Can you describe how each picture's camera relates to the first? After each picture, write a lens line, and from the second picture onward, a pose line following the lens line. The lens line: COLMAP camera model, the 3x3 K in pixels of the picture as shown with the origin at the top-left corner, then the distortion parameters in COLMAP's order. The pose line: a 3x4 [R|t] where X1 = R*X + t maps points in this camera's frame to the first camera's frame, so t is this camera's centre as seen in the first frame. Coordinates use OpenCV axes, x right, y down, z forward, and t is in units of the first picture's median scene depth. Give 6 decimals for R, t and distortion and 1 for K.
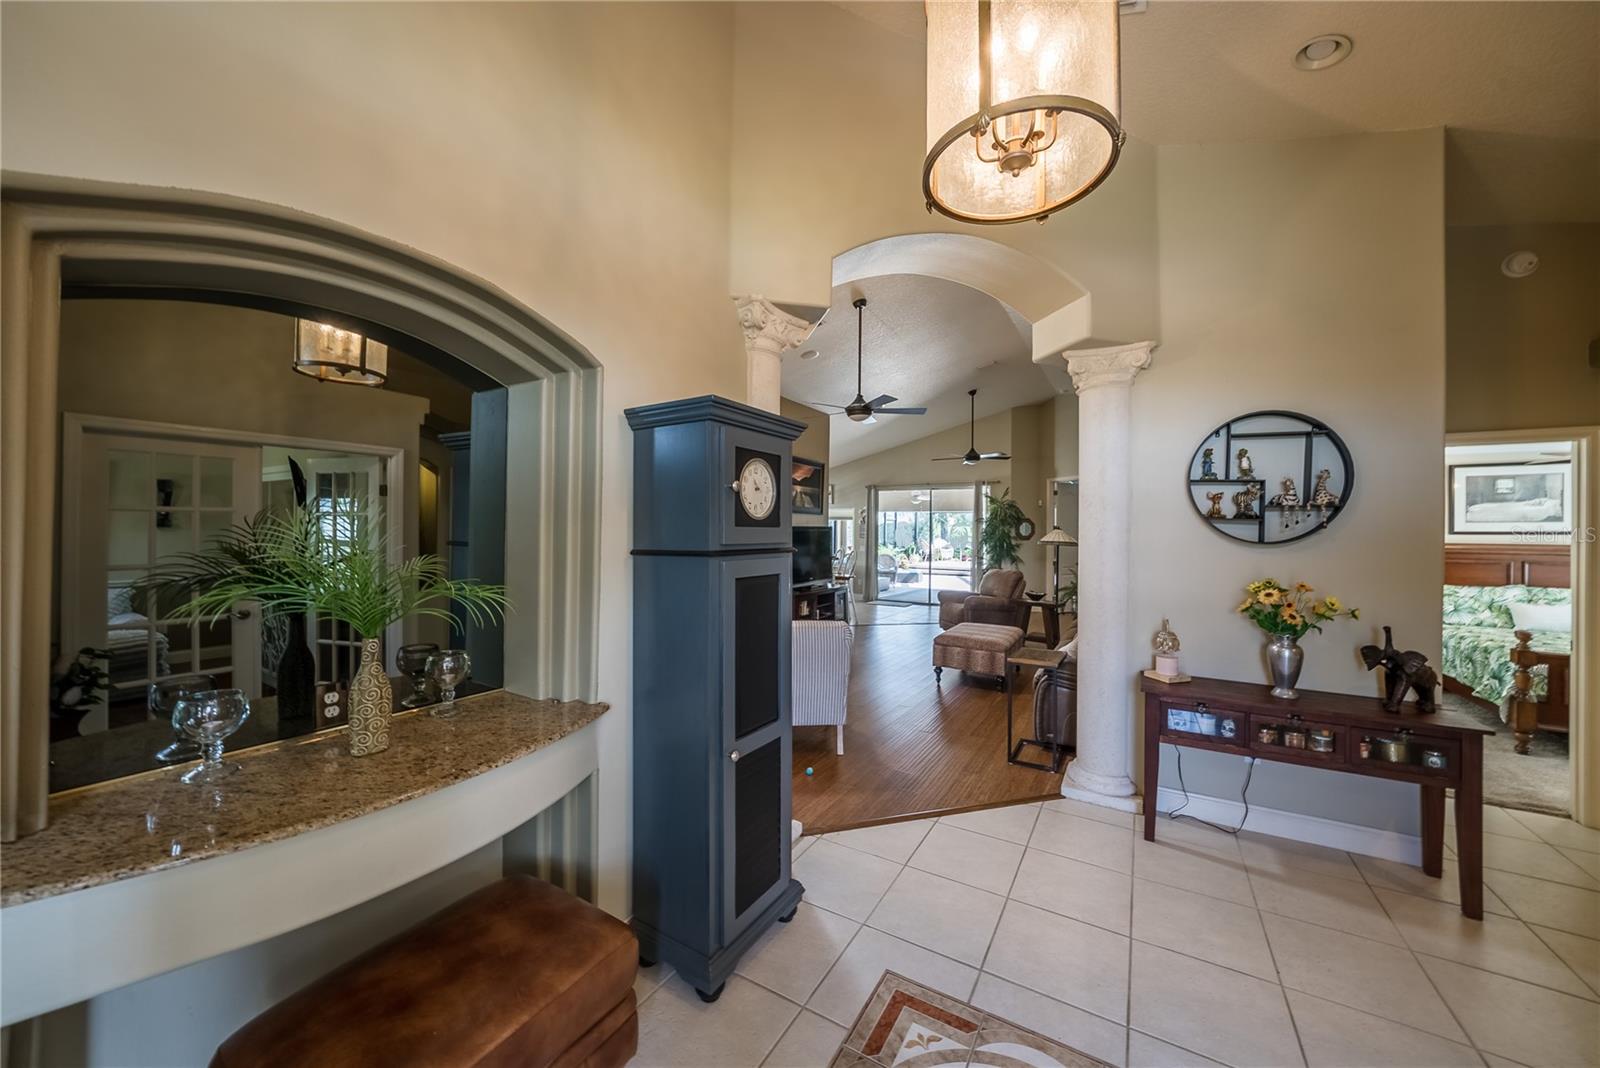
lens RADIAL K [[560.8, 0, 799.9], [0, 560.8, 527.4], [0, 0, 1]] dist [-0.023560, 0.002368]
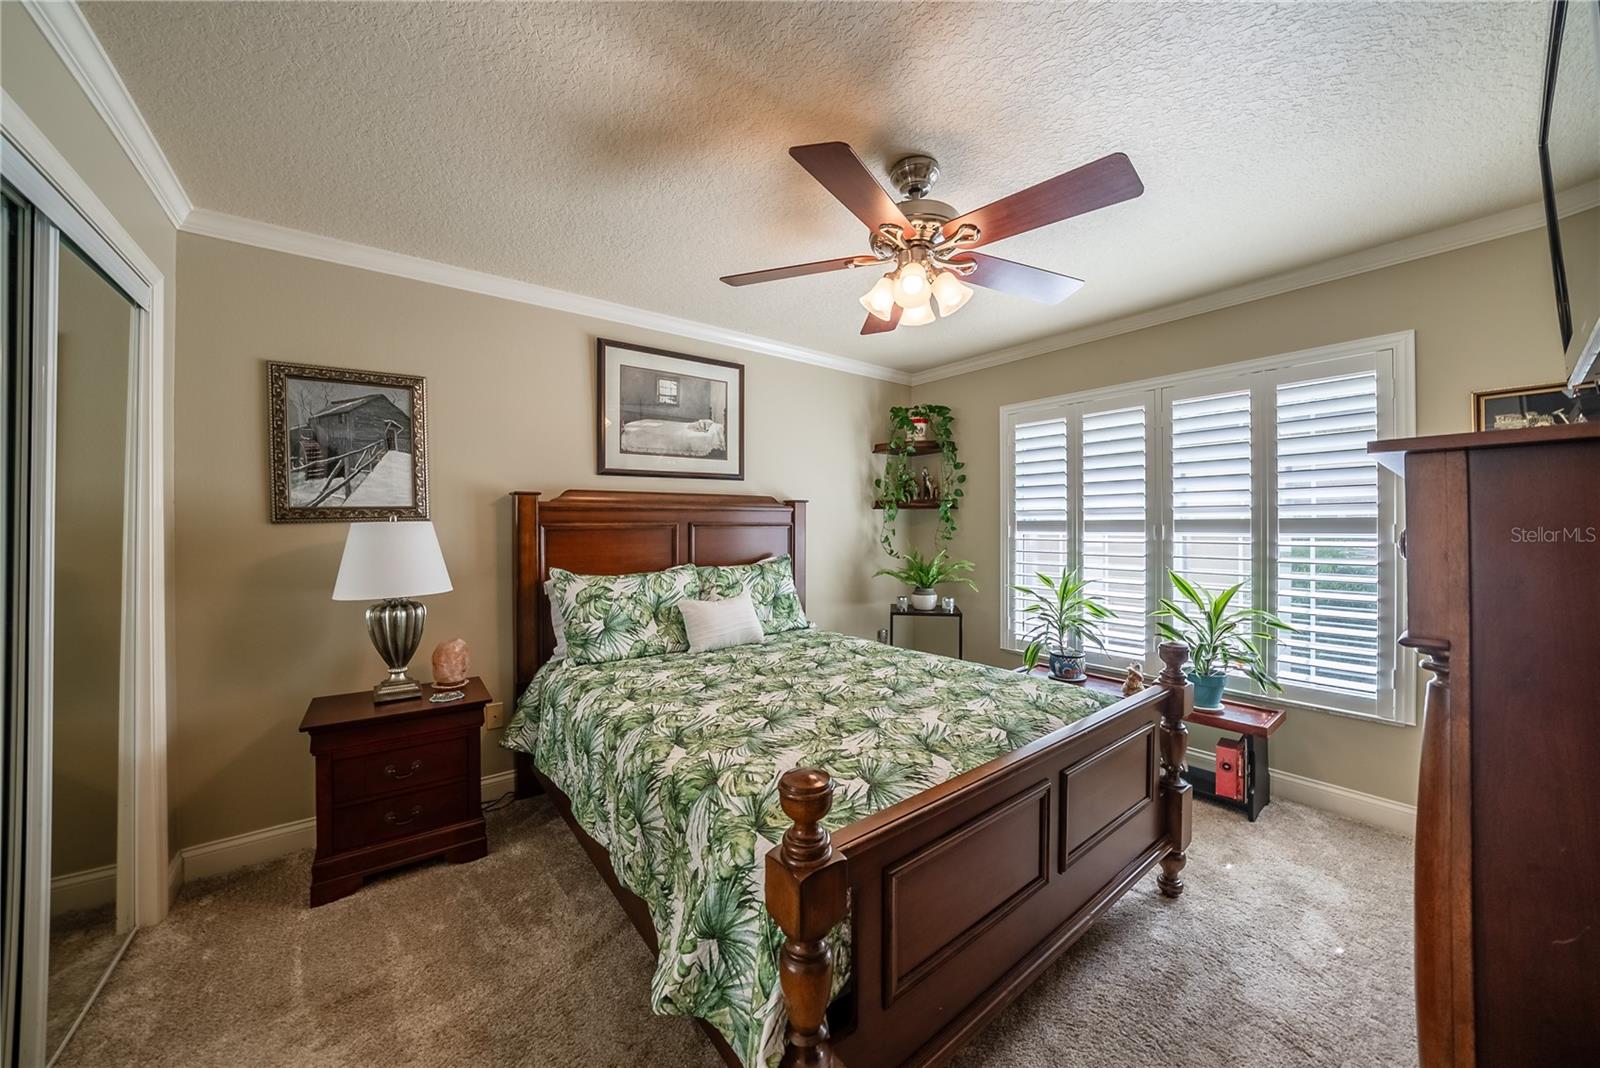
lens RADIAL K [[560.8, 0, 788.3], [0, 560.8, 524.0], [0, 0, 1]] dist [-0.023560, 0.002368]
pose [[0.376967, -0.010116, 0.926172, 0.839032], [0.001174, 0.999945, 0.010444, 0.059181], [-0.926226, -0.002850, 0.376958, 0.690753]]
